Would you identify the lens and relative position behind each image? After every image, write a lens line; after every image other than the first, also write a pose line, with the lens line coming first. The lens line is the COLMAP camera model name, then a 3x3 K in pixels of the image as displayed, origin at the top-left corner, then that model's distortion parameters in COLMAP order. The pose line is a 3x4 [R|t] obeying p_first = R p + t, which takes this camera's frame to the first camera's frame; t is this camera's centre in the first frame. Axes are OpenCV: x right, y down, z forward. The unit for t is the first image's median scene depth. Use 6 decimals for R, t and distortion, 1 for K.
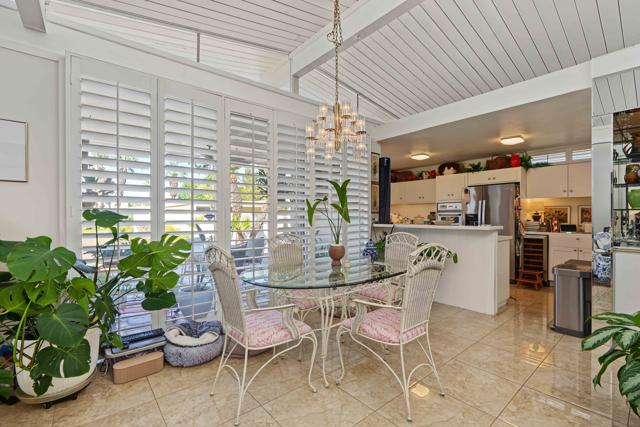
lens RADIAL K [[291.3, 0, 323.7], [0, 291.3, 214.3], [0, 0, 1]] dist [-0.016569, 0.003938]
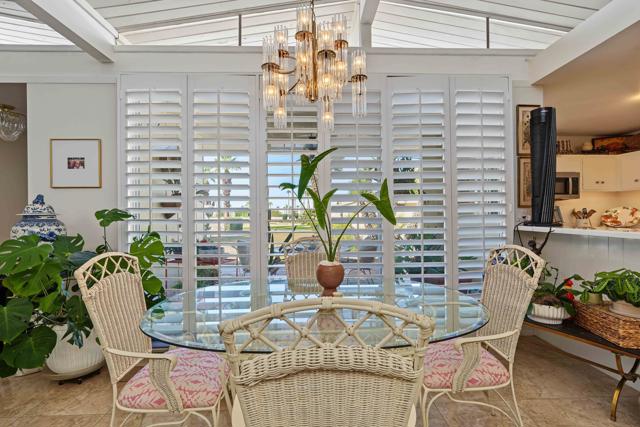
lens RADIAL K [[291.3, 0, 320.5], [0, 291.3, 211.6], [0, 0, 1]] dist [-0.016569, 0.003938]
pose [[0.779233, -0.007667, -0.626687, 0.221667], [0.010358, 0.999946, 0.000647, 0.000077], [0.626648, -0.006995, 0.779271, 0.291119]]
